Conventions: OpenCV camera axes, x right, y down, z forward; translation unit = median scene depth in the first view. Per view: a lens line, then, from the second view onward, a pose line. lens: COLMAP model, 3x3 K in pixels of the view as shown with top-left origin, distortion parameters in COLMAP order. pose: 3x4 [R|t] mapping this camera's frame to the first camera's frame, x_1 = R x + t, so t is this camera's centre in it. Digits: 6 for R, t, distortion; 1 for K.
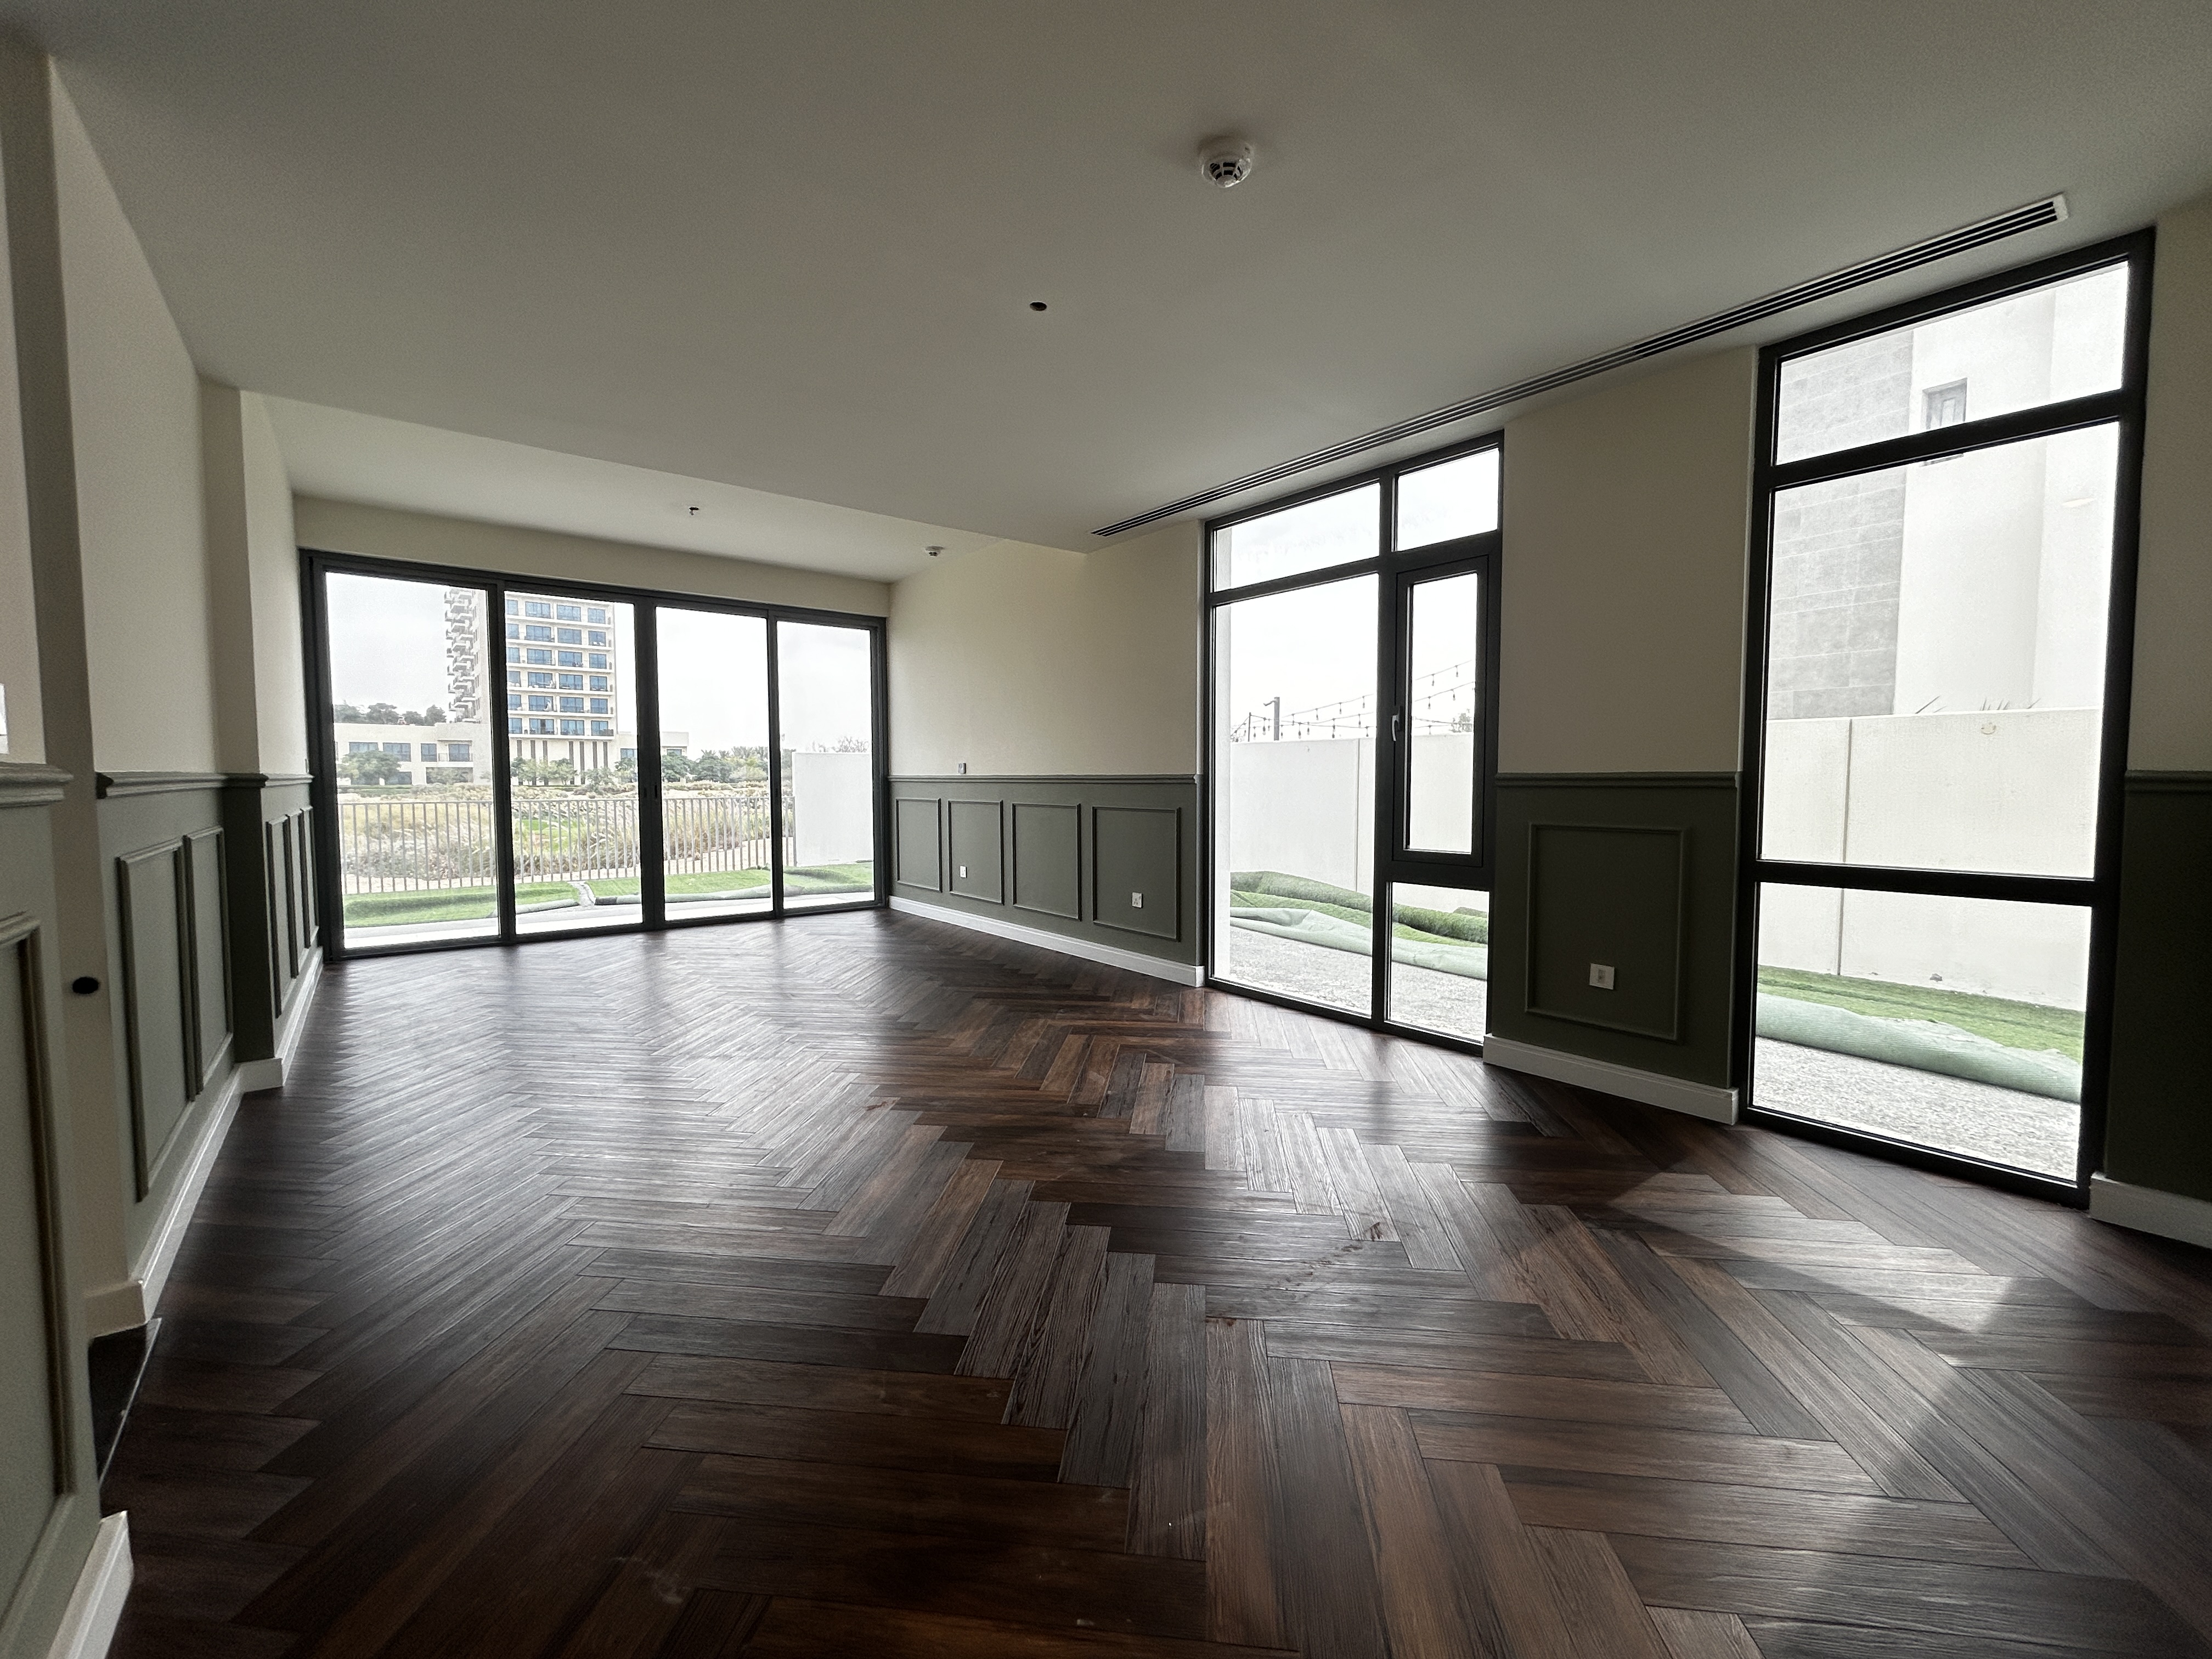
lens RADIAL K [[895.8, 0, 1097.7], [0, 895.8, 824.6], [0, 0, 1]] dist [0.001805, -0.000174]
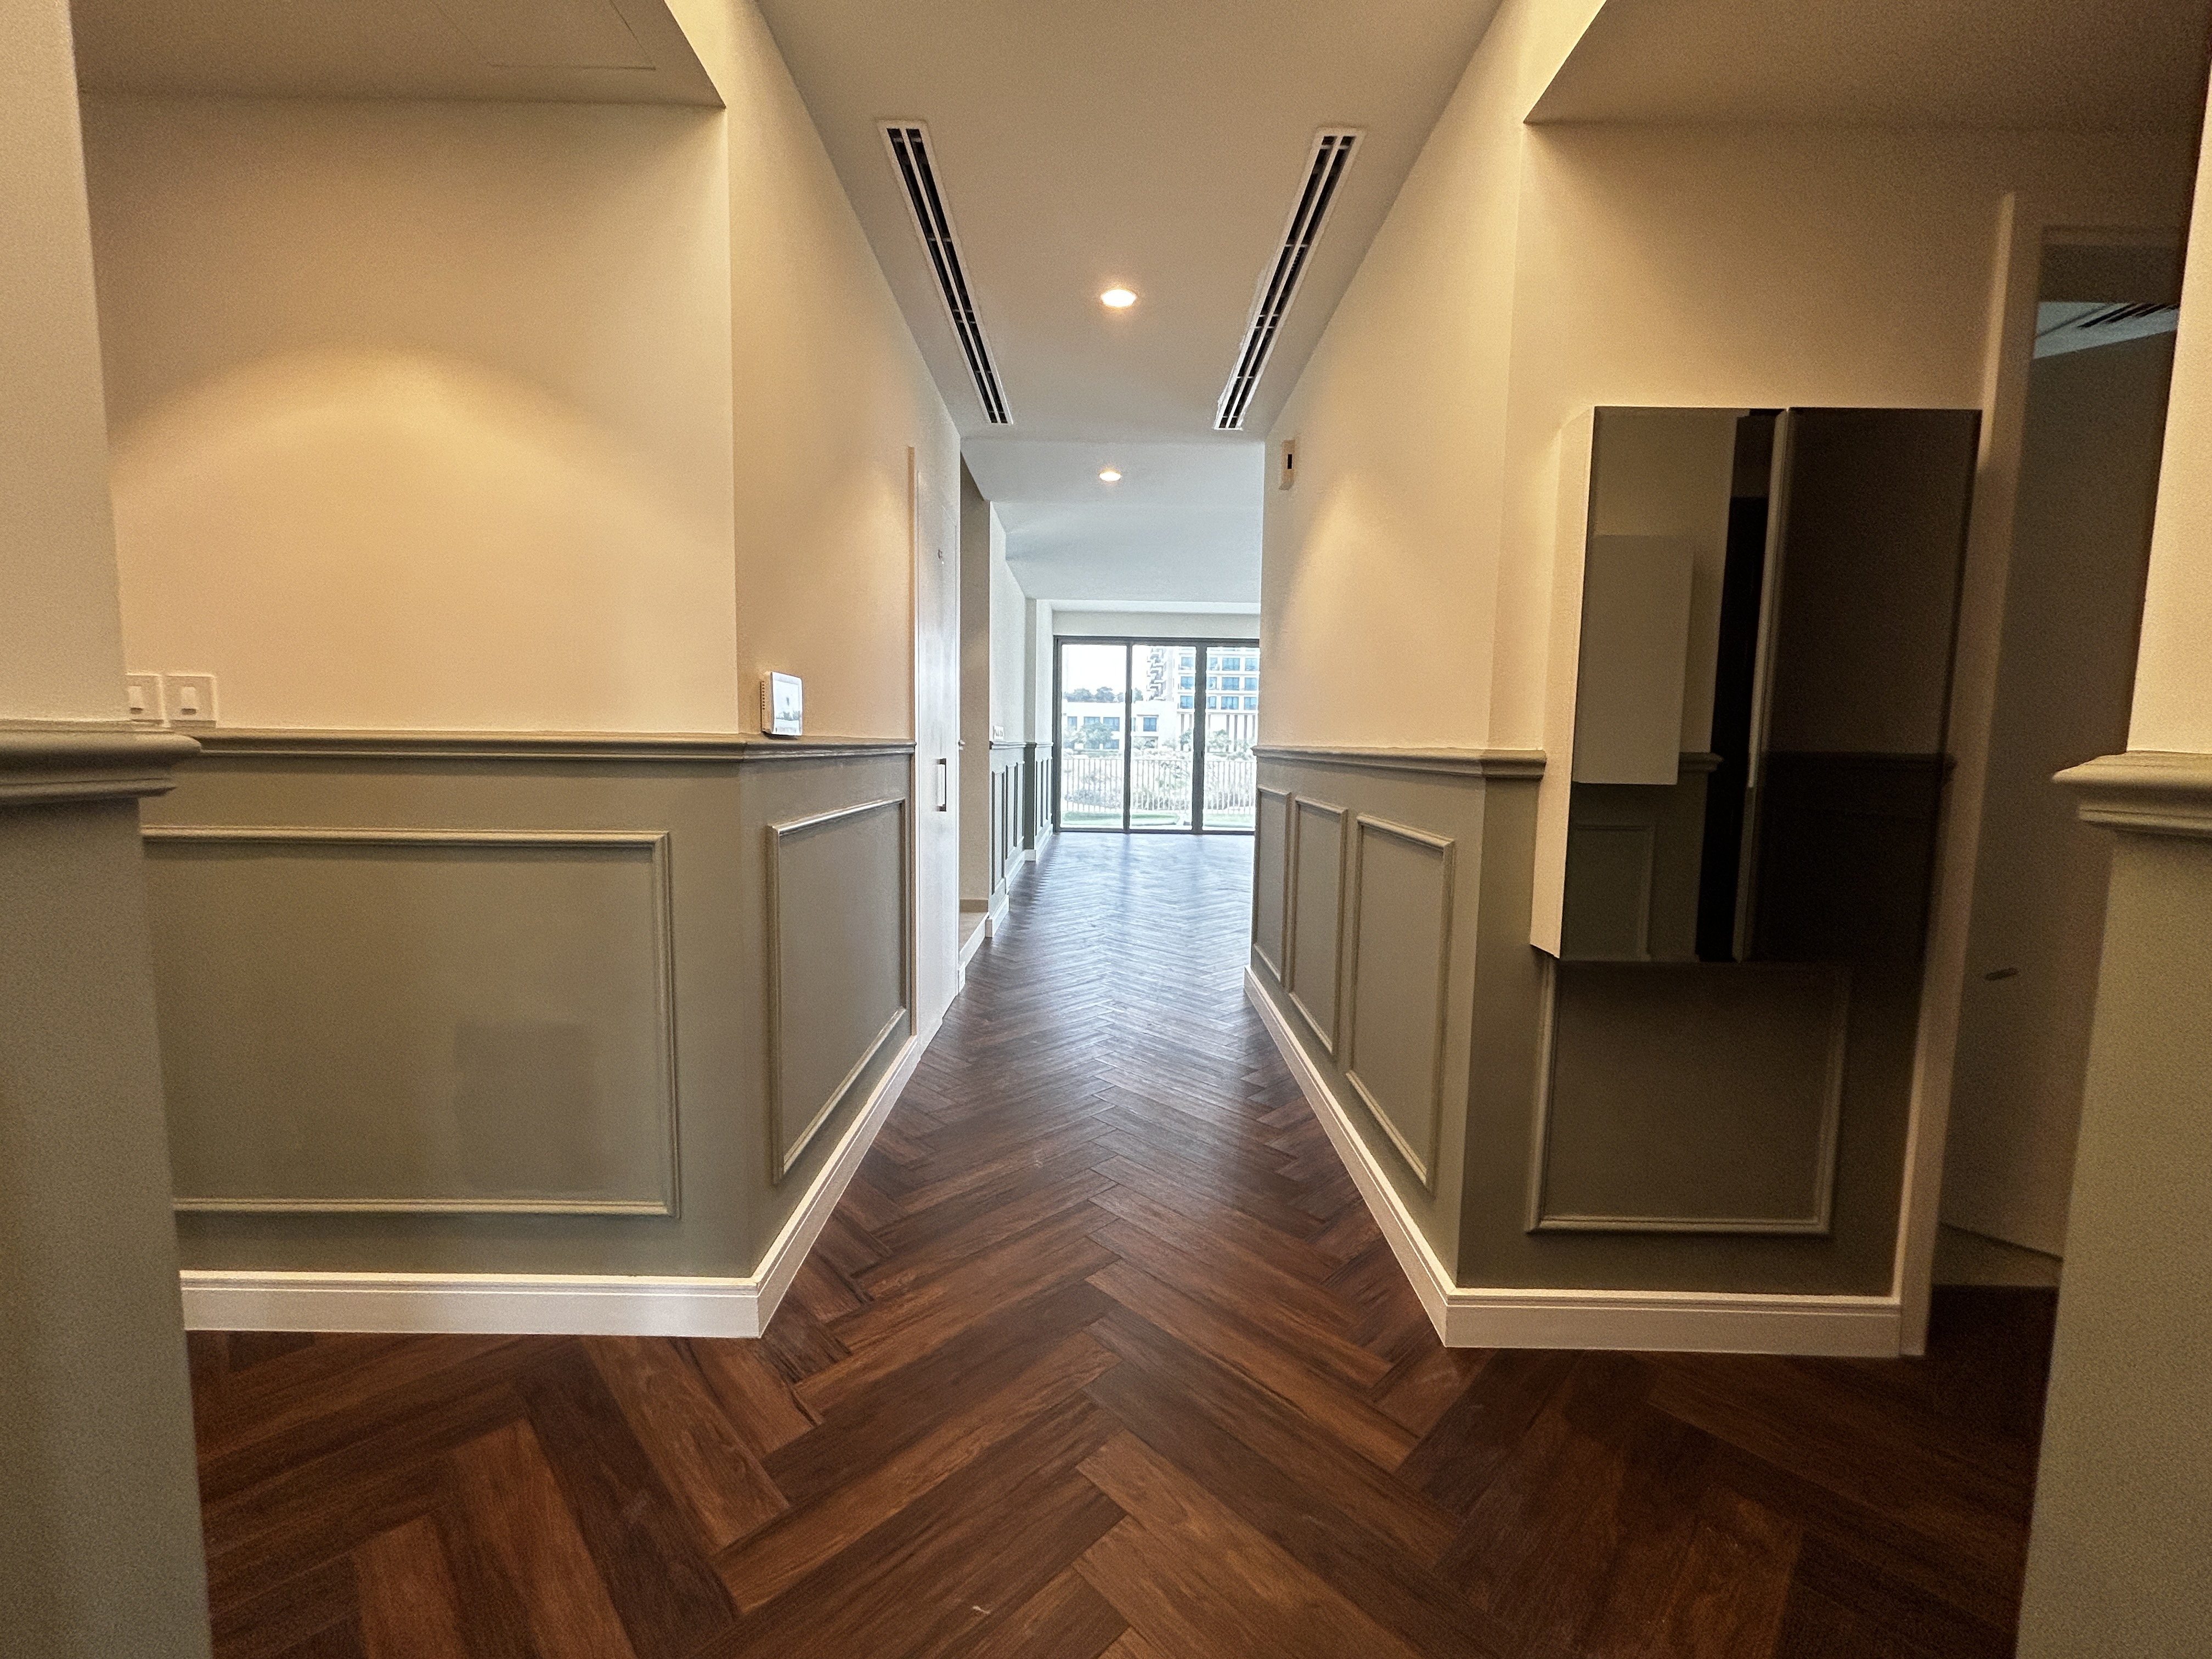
lens RADIAL K [[895.8, 0, 1105.4], [0, 895.8, 833.8], [0, 0, 1]] dist [0.001805, -0.000174]
pose [[0.783137, 0.075873, -0.617203, 0.028124], [-0.049914, 0.996996, 0.059228, 0.001514], [0.619843, -0.015577, 0.784571, -0.030379]]
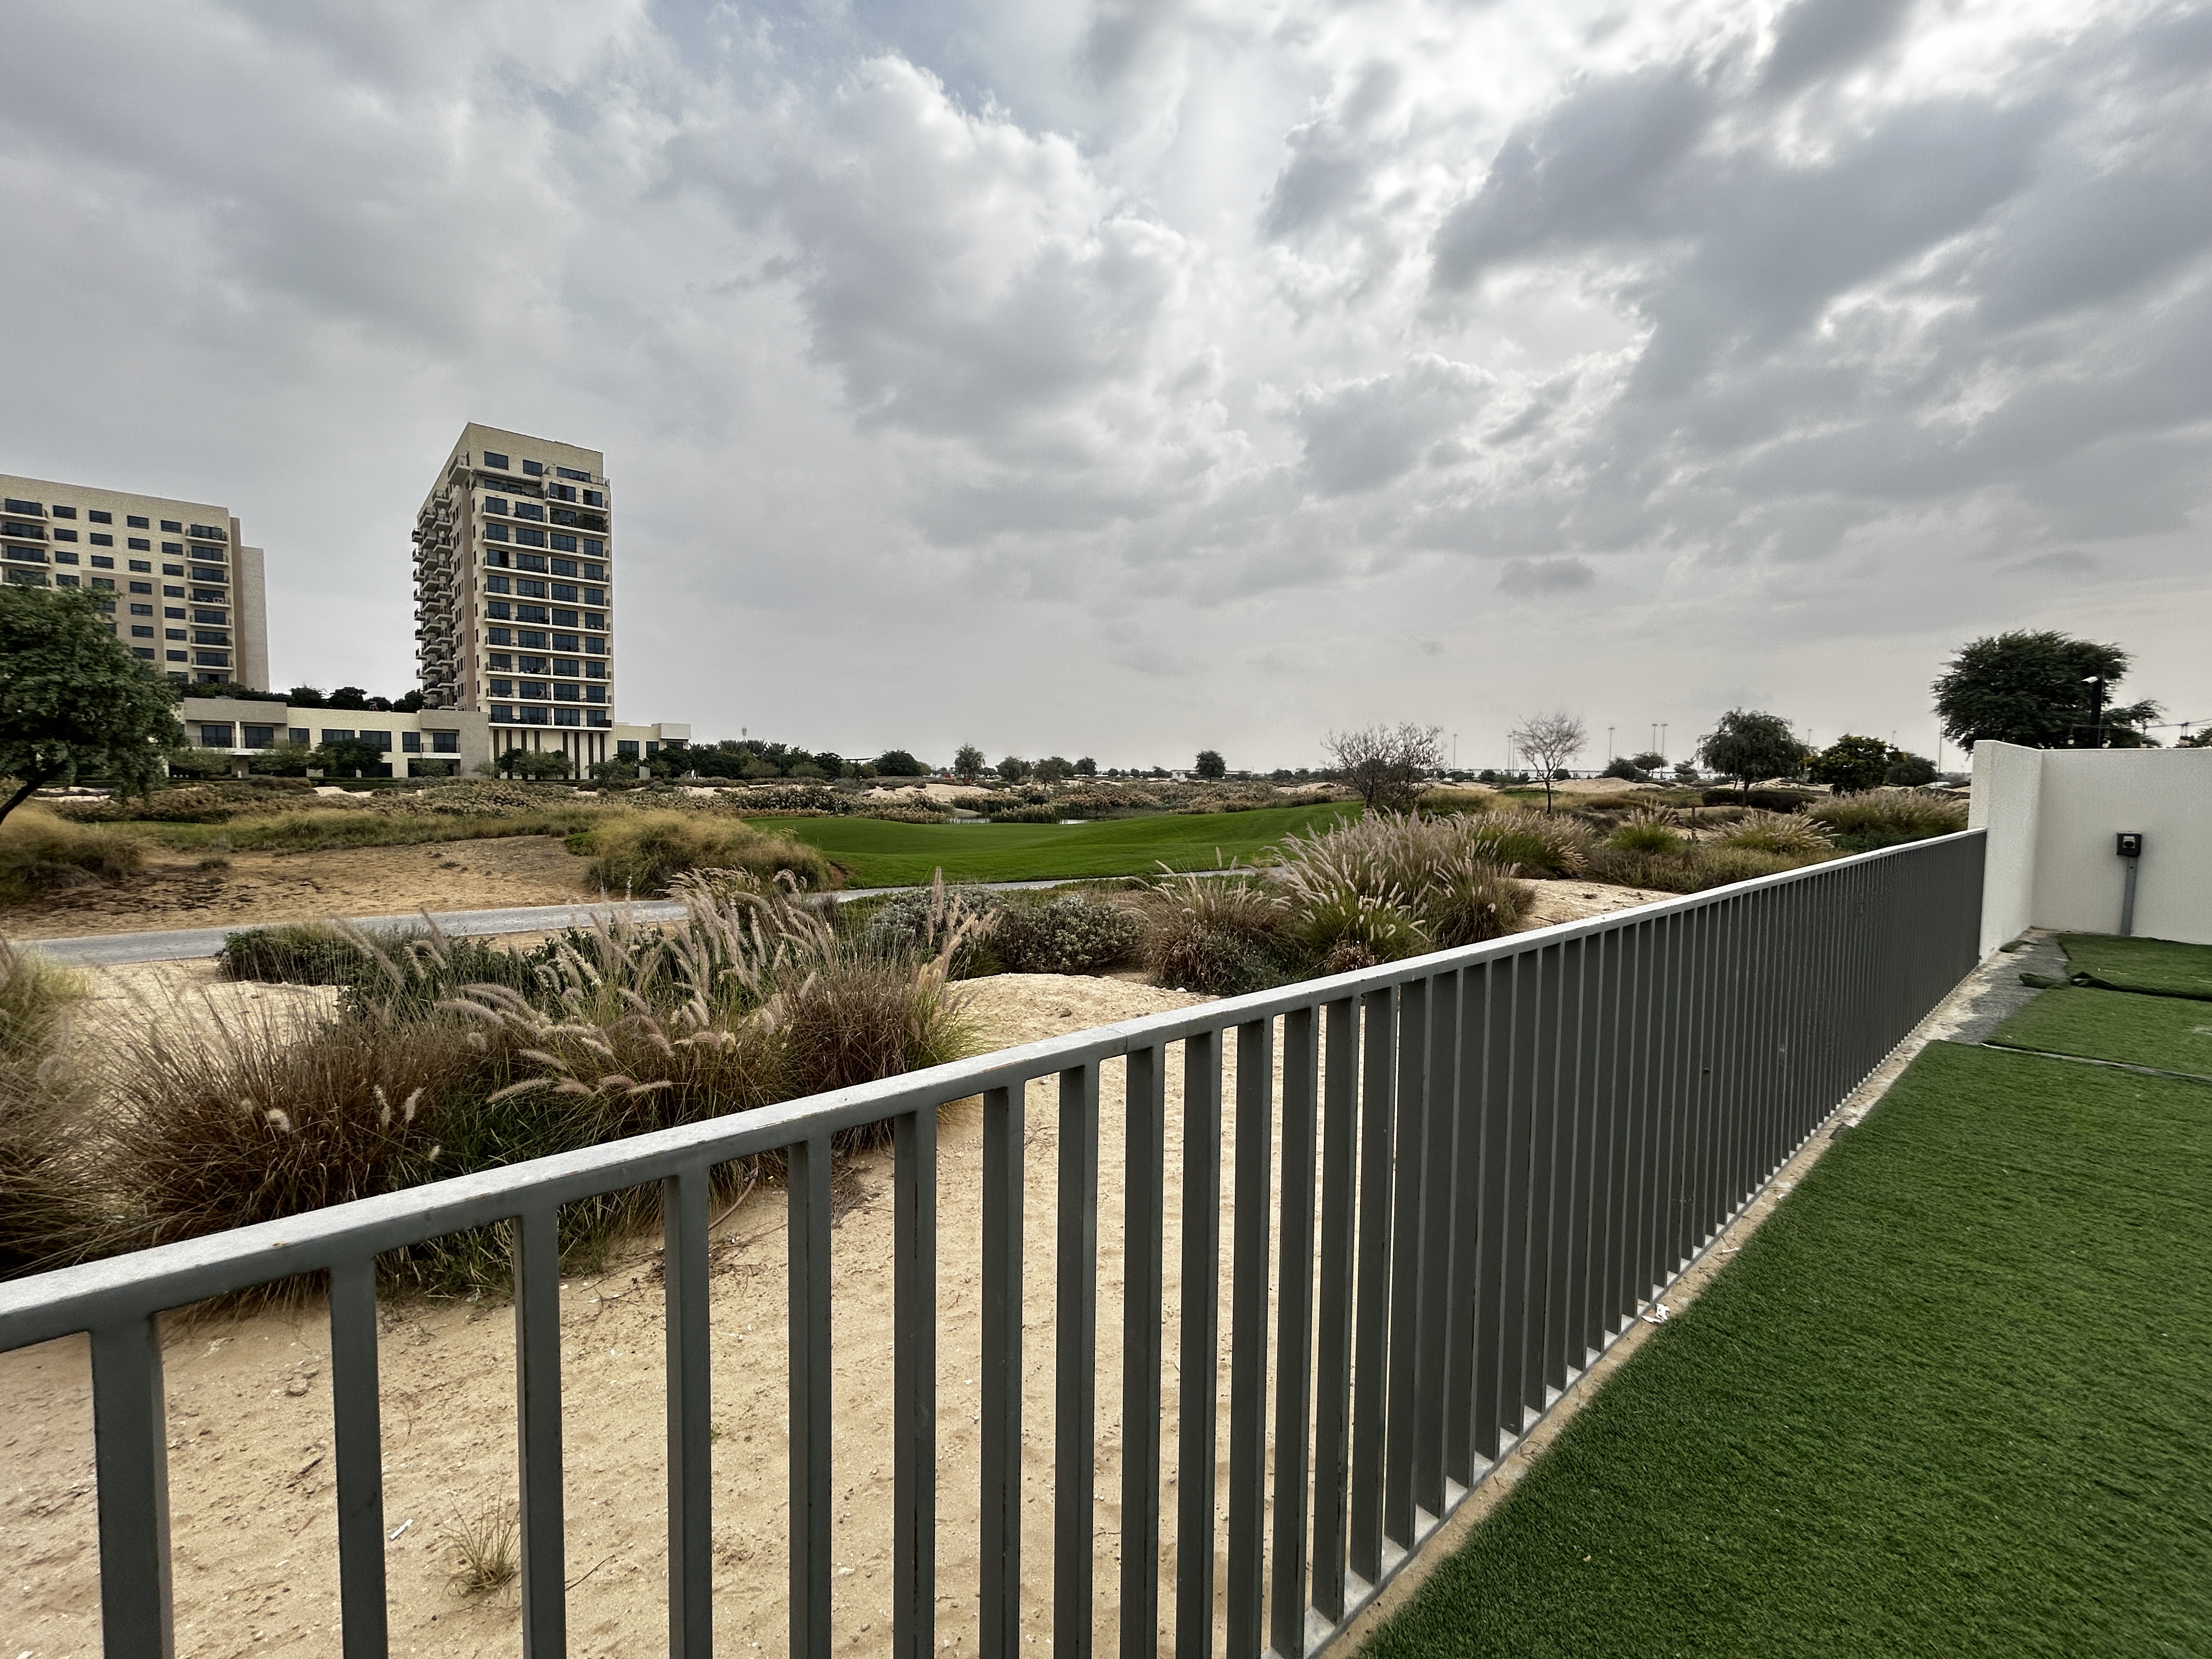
lens RADIAL K [[895.8, 0, 1096.5], [0, 895.8, 825.0], [0, 0, 1]] dist [0.001805, -0.000174]
pose [[0.998697, 0.009611, 0.050121, -0.099957], [-0.009619, 0.999954, -0.000083, -0.003095], [-0.050119, -0.000399, 0.998743, 0.061628]]
